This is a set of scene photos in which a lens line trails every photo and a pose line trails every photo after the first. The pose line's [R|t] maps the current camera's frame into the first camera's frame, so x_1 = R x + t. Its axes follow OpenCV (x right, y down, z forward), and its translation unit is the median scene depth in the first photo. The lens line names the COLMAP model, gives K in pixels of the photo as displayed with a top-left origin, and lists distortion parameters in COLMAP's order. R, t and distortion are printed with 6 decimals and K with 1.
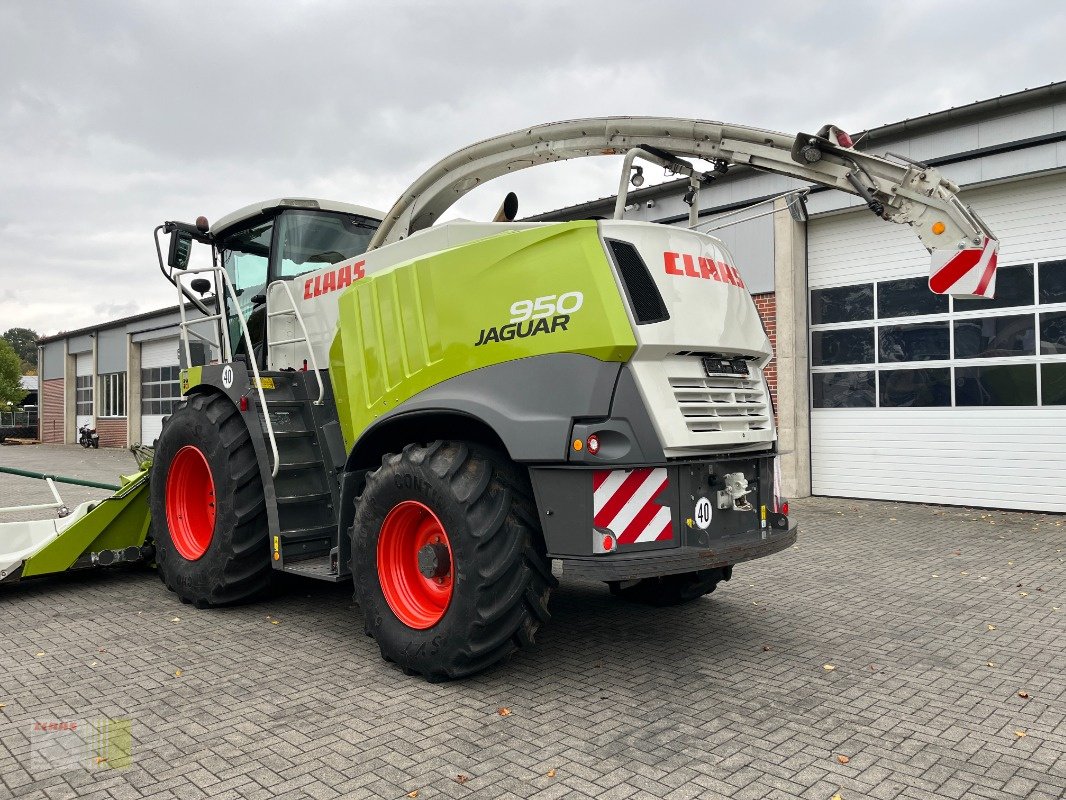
lens RADIAL K [[801.6, 0, 544.2], [0, 801.6, 401.8], [0, 0, 1]] dist [0.083498, -0.117682]
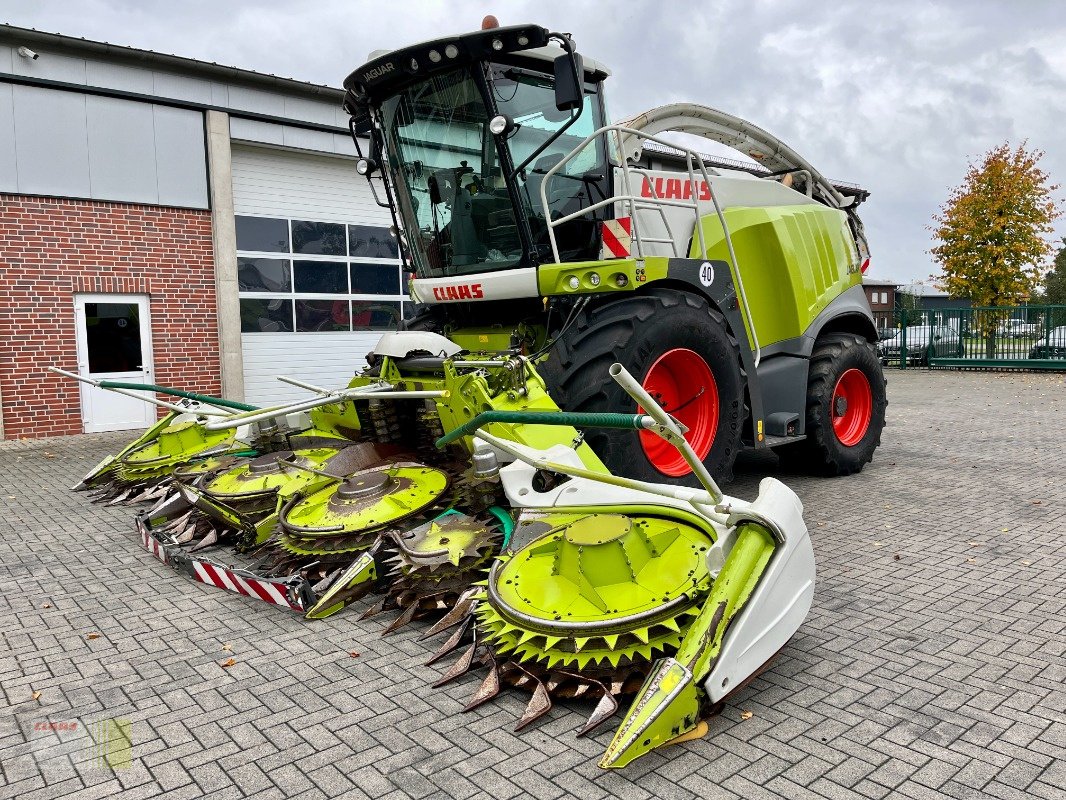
lens RADIAL K [[801.6, 0, 541.9], [0, 801.6, 407.4], [0, 0, 1]] dist [0.083498, -0.117682]
pose [[0.071942, -0.081116, 0.994105, -1.902660], [0.009584, 0.996698, 0.080634, 0.066453], [-0.997363, 0.003727, 0.072481, 1.562447]]
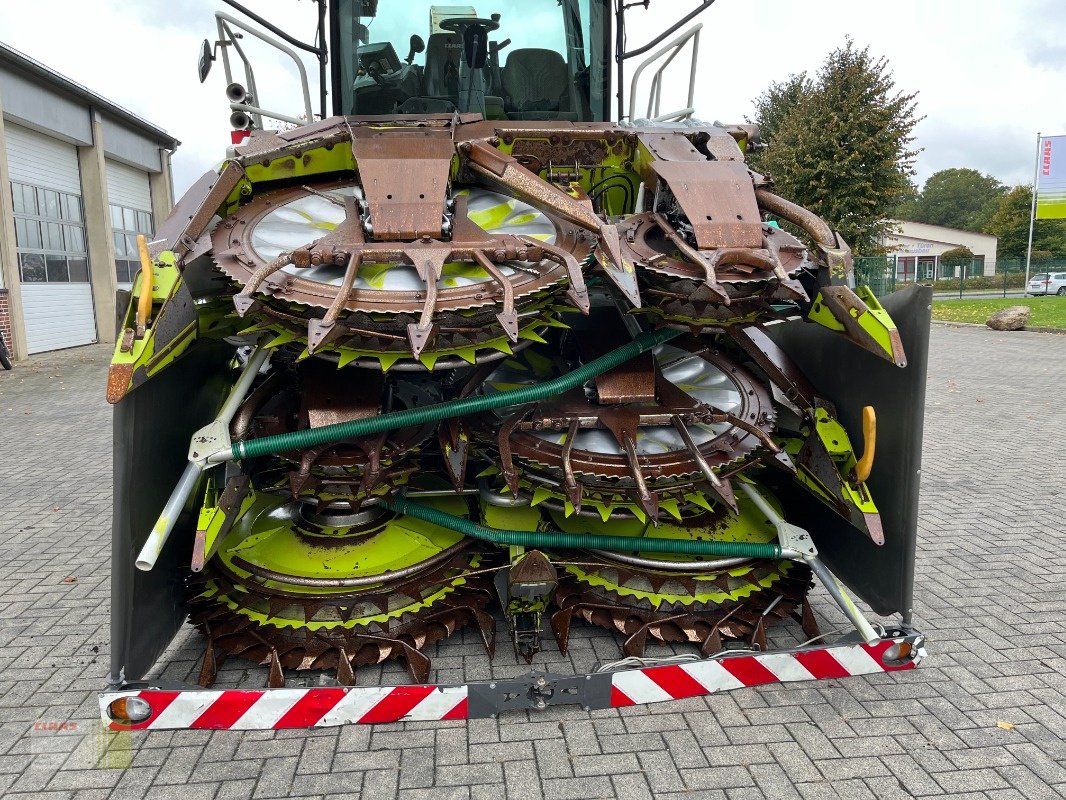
lens RADIAL K [[801.6, 0, 518.8], [0, 801.6, 405.3], [0, 0, 1]] dist [0.083498, -0.117682]
pose [[-0.770686, -0.065710, 0.633818, -1.206235], [0.029011, 0.990019, 0.137914, 0.083401], [-0.636555, 0.124676, -0.761087, 2.517411]]
